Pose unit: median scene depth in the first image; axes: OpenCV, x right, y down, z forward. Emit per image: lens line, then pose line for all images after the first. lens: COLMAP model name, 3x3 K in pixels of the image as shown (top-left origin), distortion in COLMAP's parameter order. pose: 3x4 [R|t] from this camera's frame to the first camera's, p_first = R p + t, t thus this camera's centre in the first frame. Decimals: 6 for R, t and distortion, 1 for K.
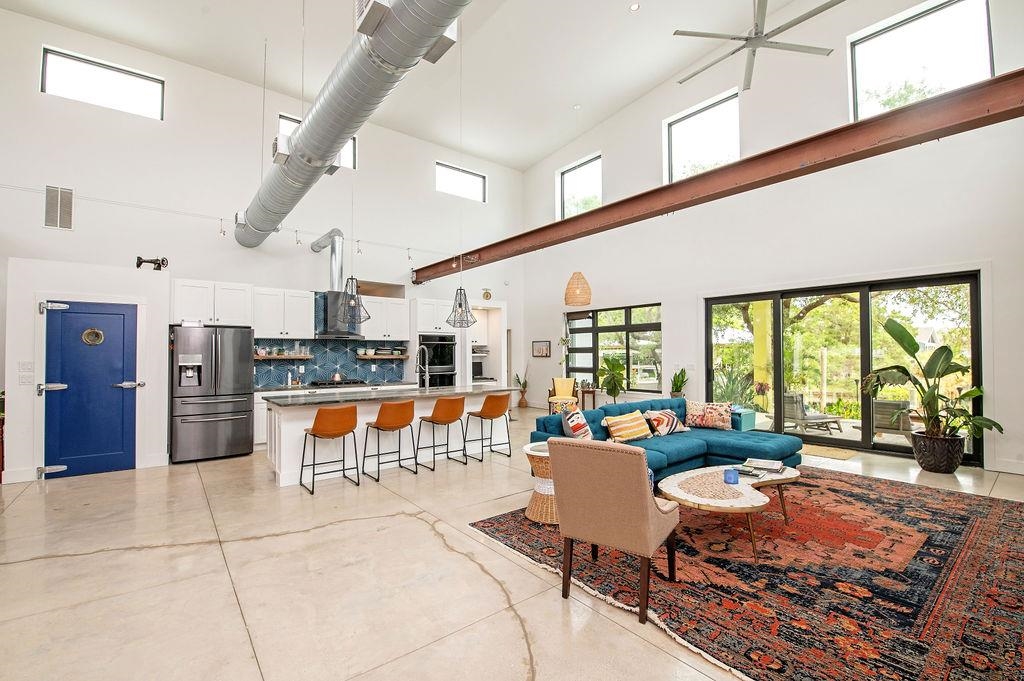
lens RADIAL K [[444.3, 0, 515.9], [0, 444.3, 345.1], [0, 0, 1]] dist [-0.001698, -0.009879]
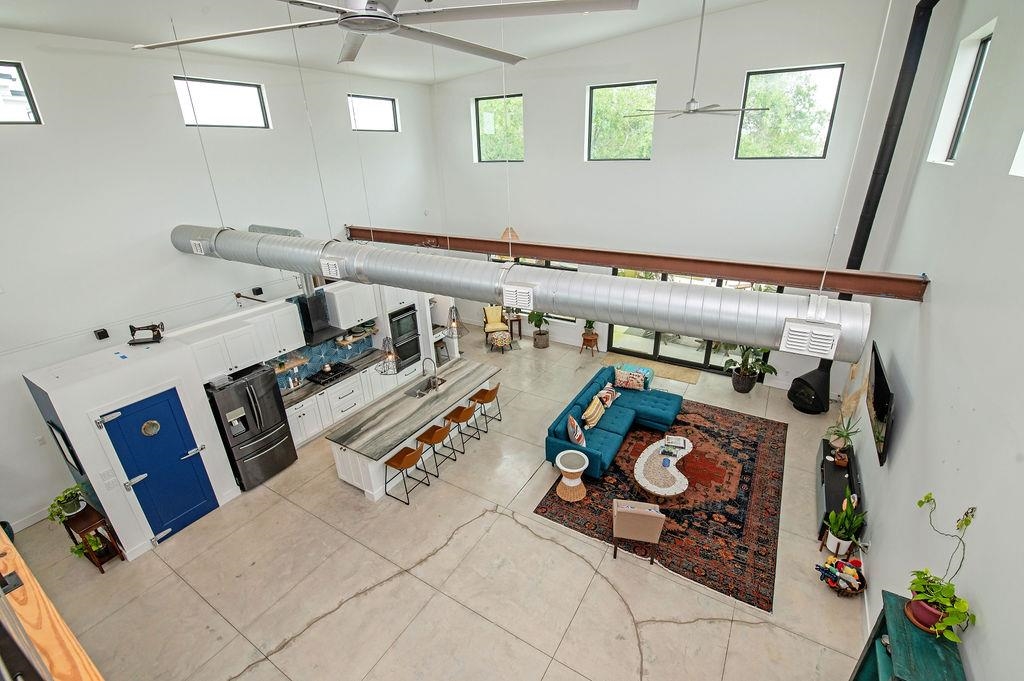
lens RADIAL K [[445.3, 0, 514.9], [0, 445.3, 341.3], [0, 0, 1]] dist [-0.000689, -0.012198]
pose [[0.939173, -0.152566, 0.307696, -0.412170], [0.013292, 0.911391, 0.411327, -0.628431], [-0.343186, -0.382217, 0.857982, -0.148695]]
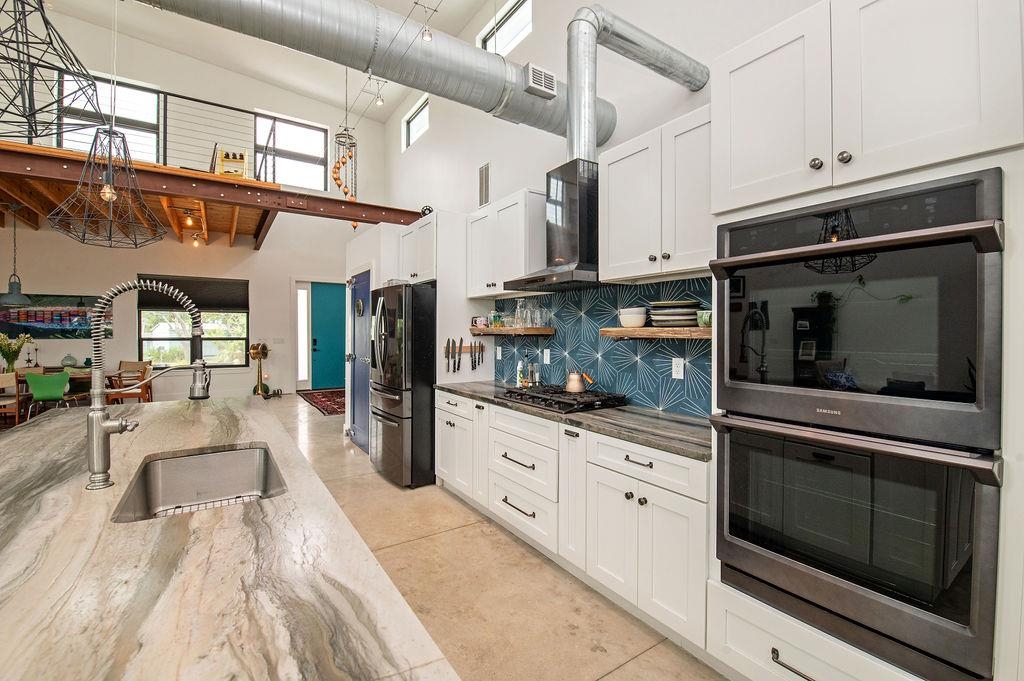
lens RADIAL K [[442.1, 0, 512.3], [0, 442.1, 337.5], [0, 0, 1]] dist [-0.000503, -0.010313]
pose [[-0.086050, 0.018517, -0.996119, -0.005014], [0.018196, 0.999690, 0.017011, 0.034474], [0.996125, -0.016661, -0.086360, 1.379229]]
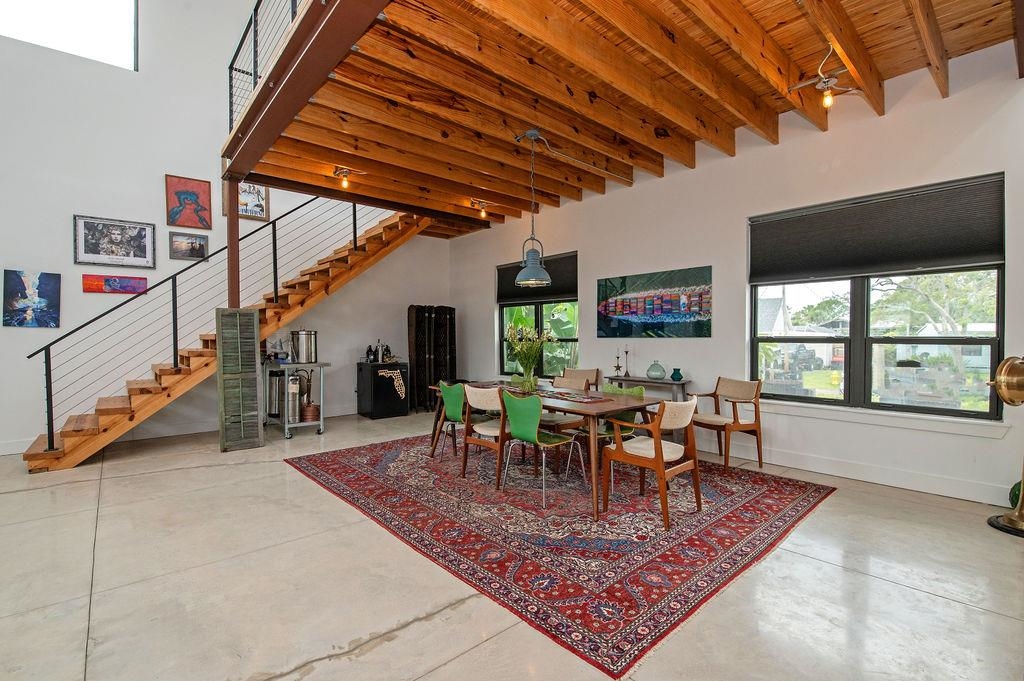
lens RADIAL K [[460.2, 0, 512.0], [0, 460.2, 340.5], [0, 0, 1]] dist [-0.000067, -0.012855]
pose [[-0.998871, 0.010594, -0.046318, -0.923136], [0.011041, 0.999895, -0.009409, 0.048361], [0.046214, -0.009910, -0.998882, 0.797409]]
